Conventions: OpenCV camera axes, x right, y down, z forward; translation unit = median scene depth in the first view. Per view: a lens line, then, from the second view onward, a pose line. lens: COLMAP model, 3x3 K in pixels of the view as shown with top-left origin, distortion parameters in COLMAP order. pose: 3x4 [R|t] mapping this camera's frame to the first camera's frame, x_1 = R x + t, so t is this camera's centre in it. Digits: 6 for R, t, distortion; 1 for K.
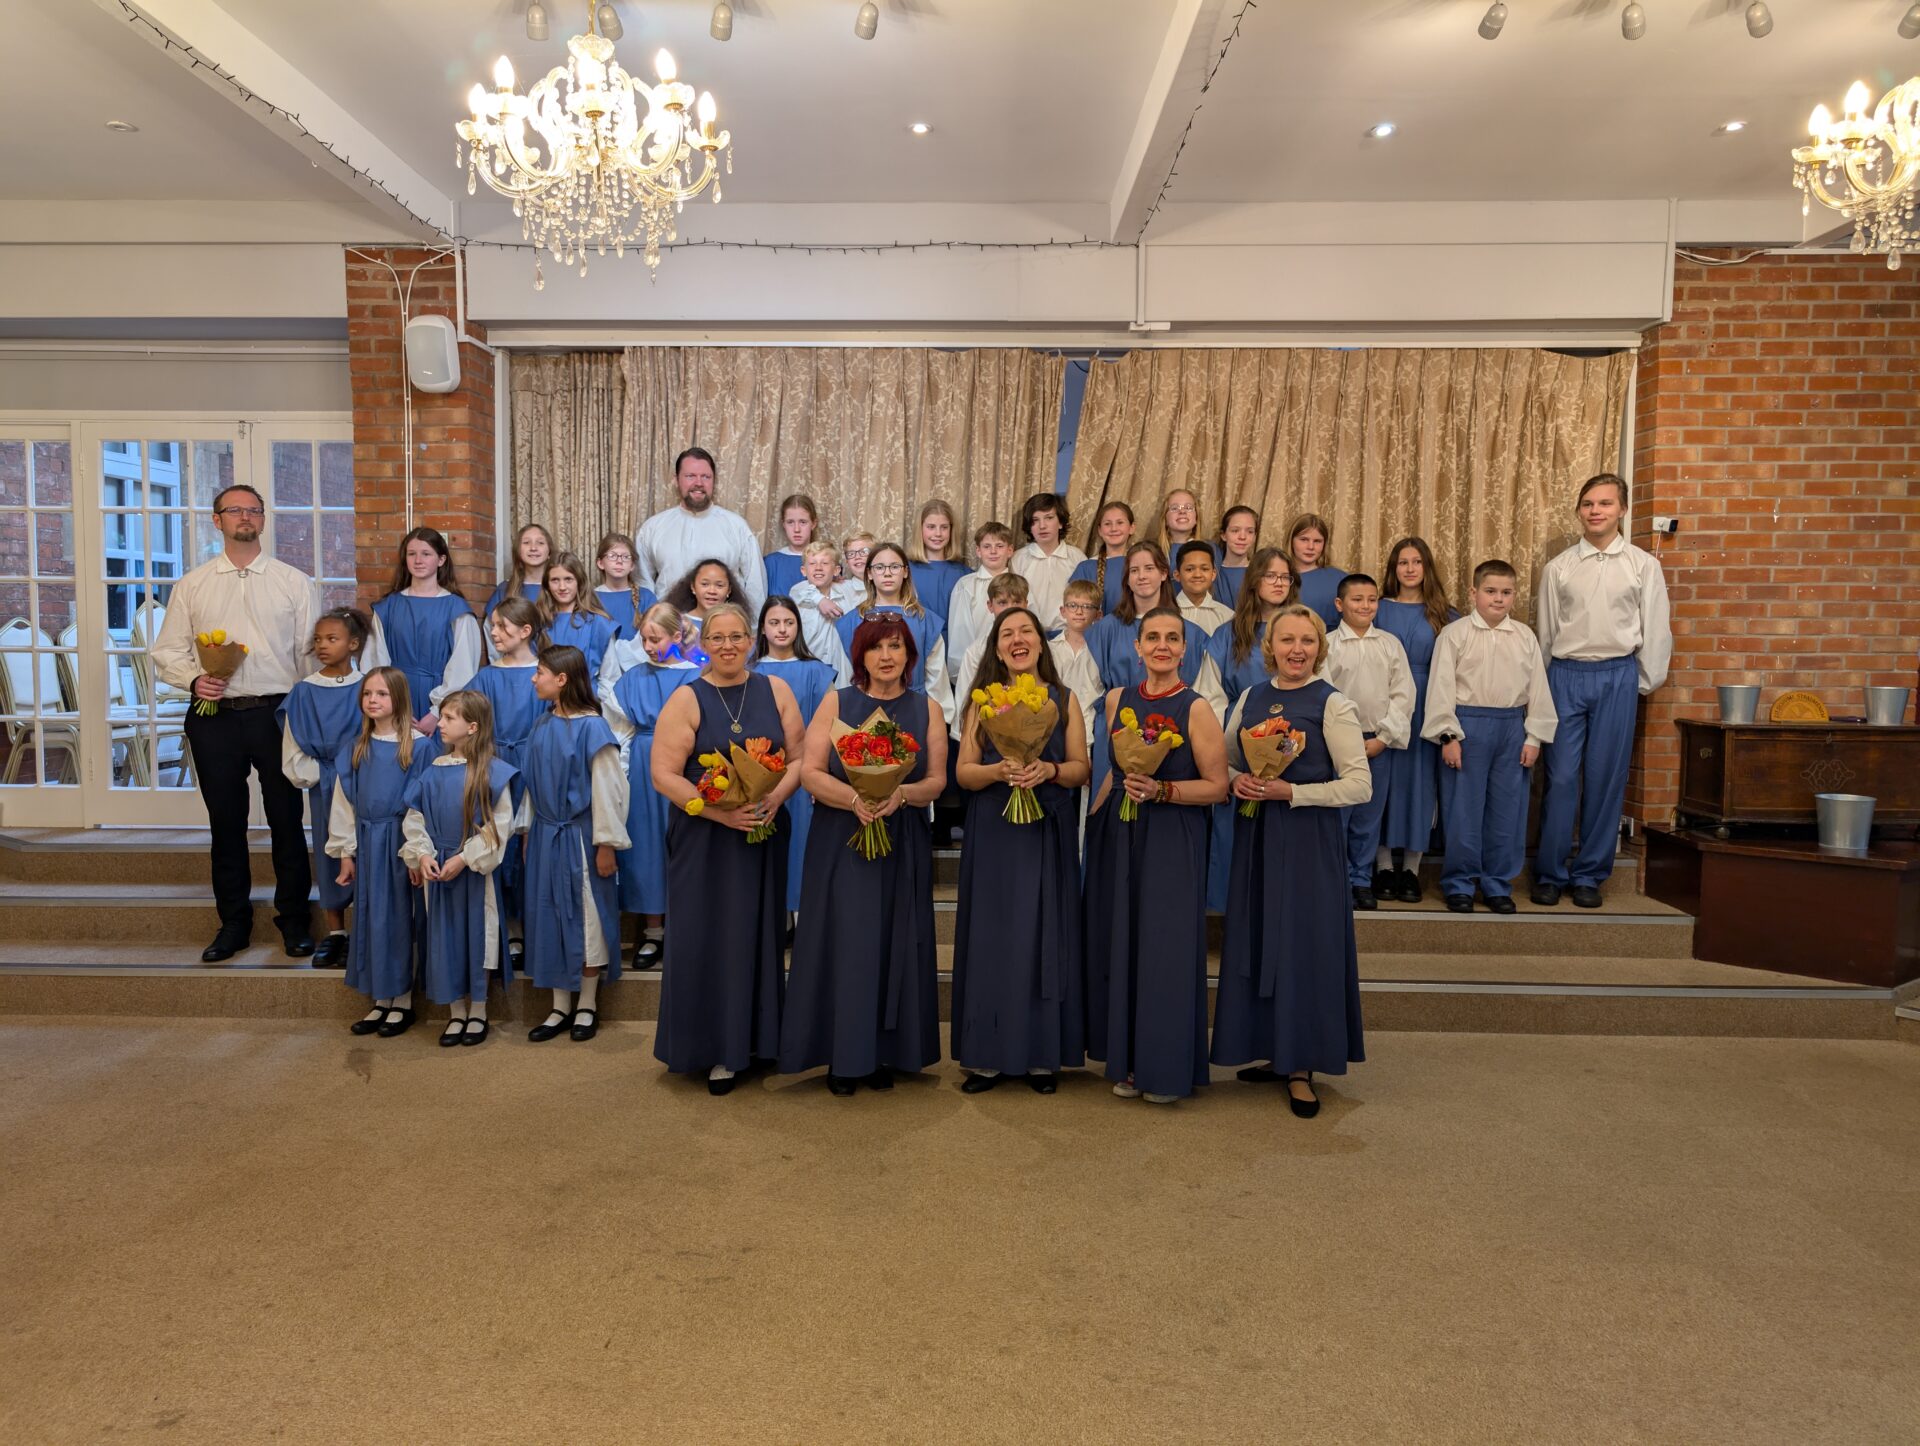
lens RADIAL K [[1378.9, 0, 943.4], [0, 1378.9, 707.9], [0, 0, 1]] dist [0.019929, -0.007197]
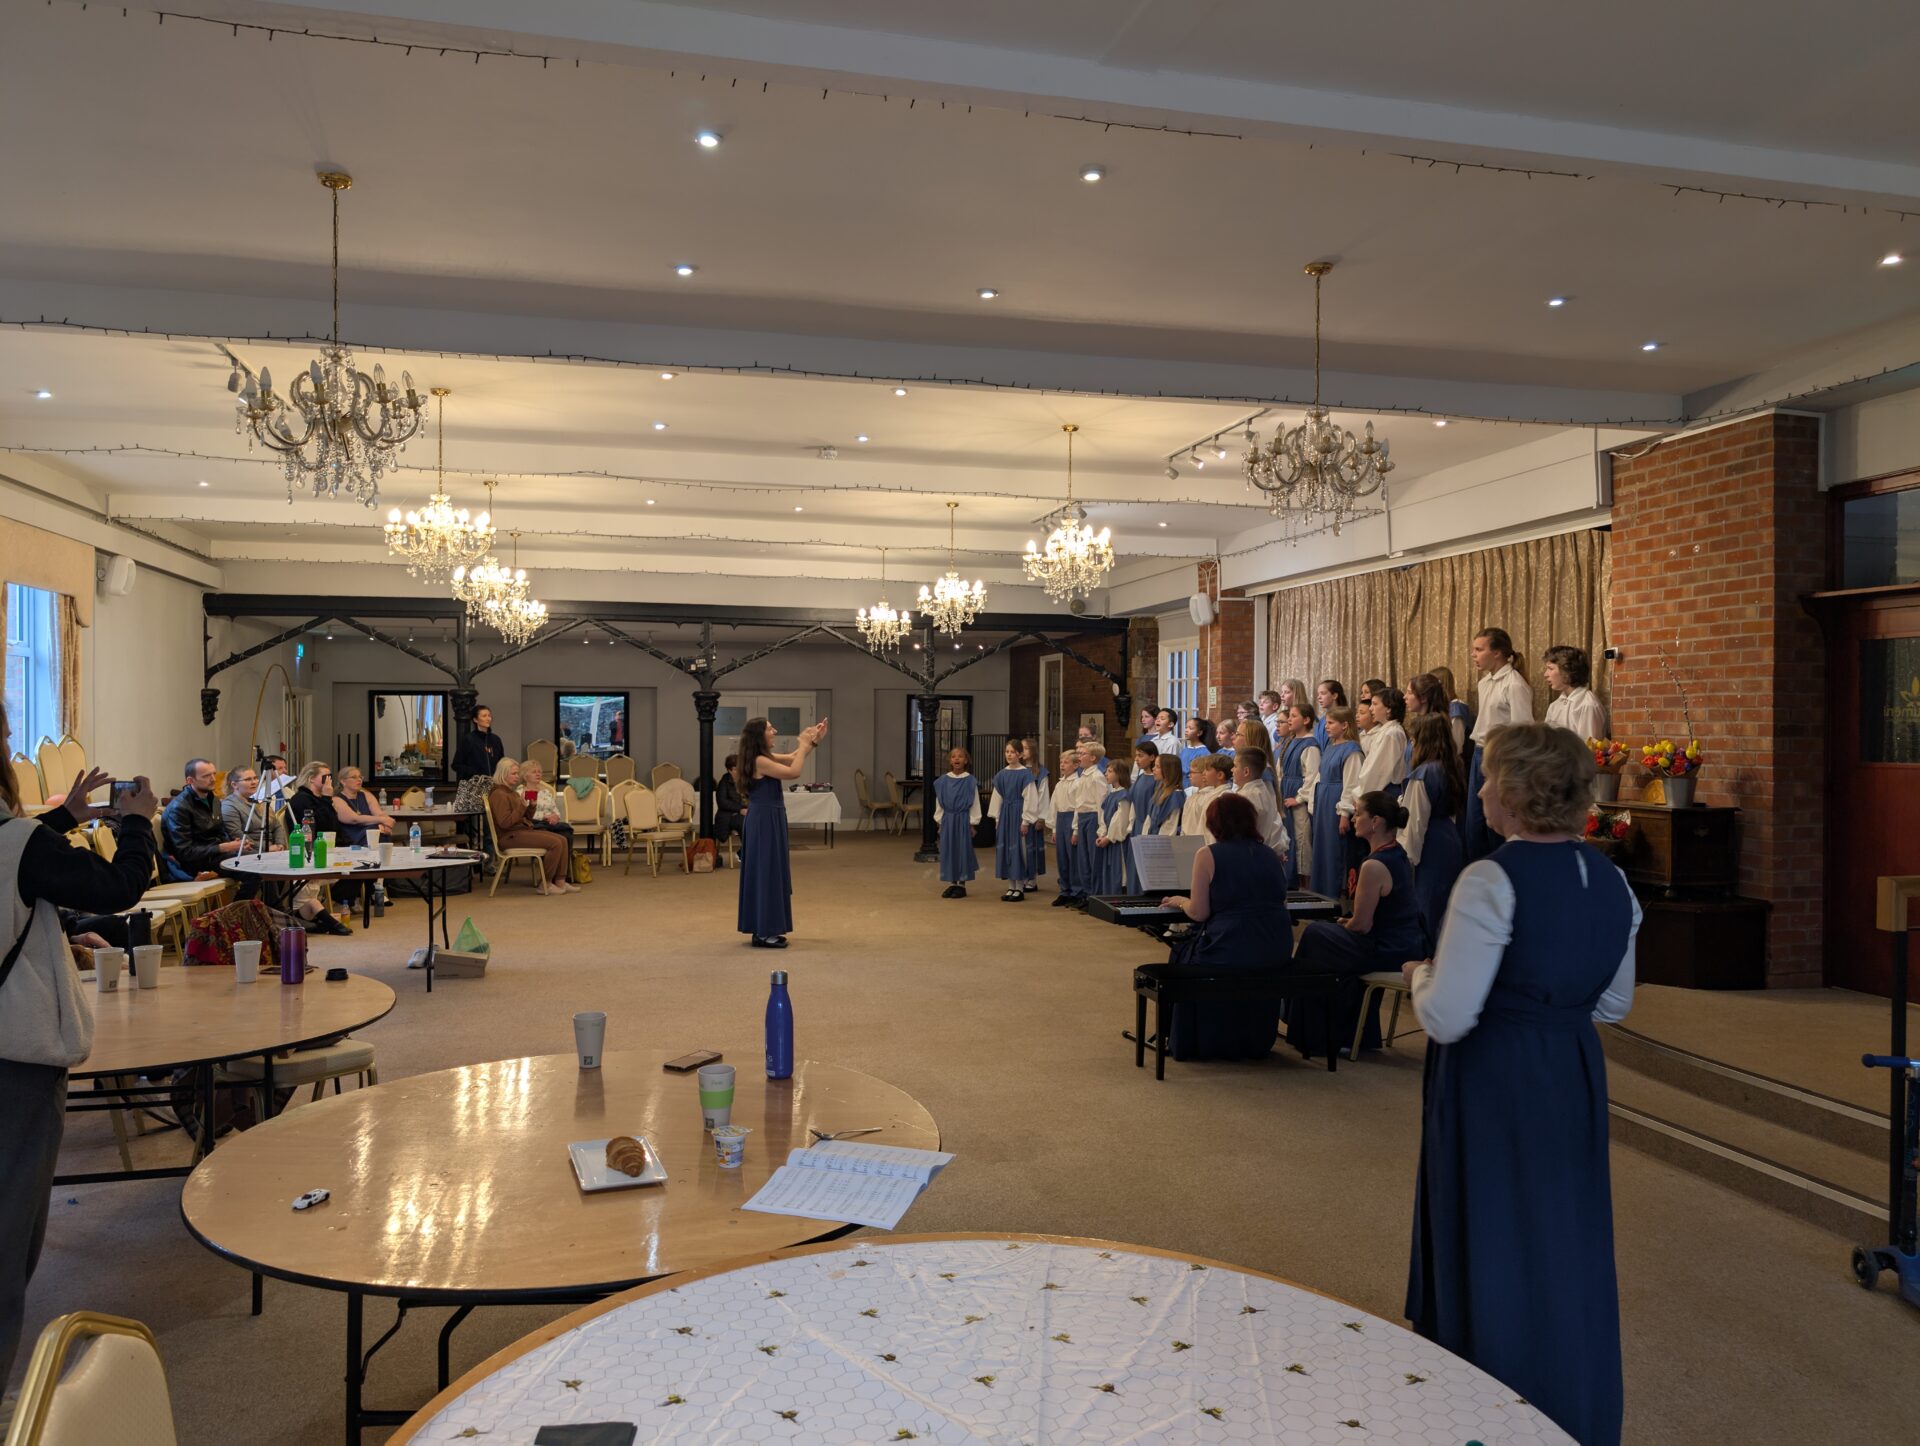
lens RADIAL K [[1378.9, 0, 951.7], [0, 1378.9, 724.3], [0, 0, 1]] dist [0.019929, -0.007197]
pose [[0.254334, -0.005197, -0.967103, 1.655697], [-0.071665, 0.997135, -0.024205, 0.015029], [0.964458, 0.075464, 0.253233, 0.047827]]
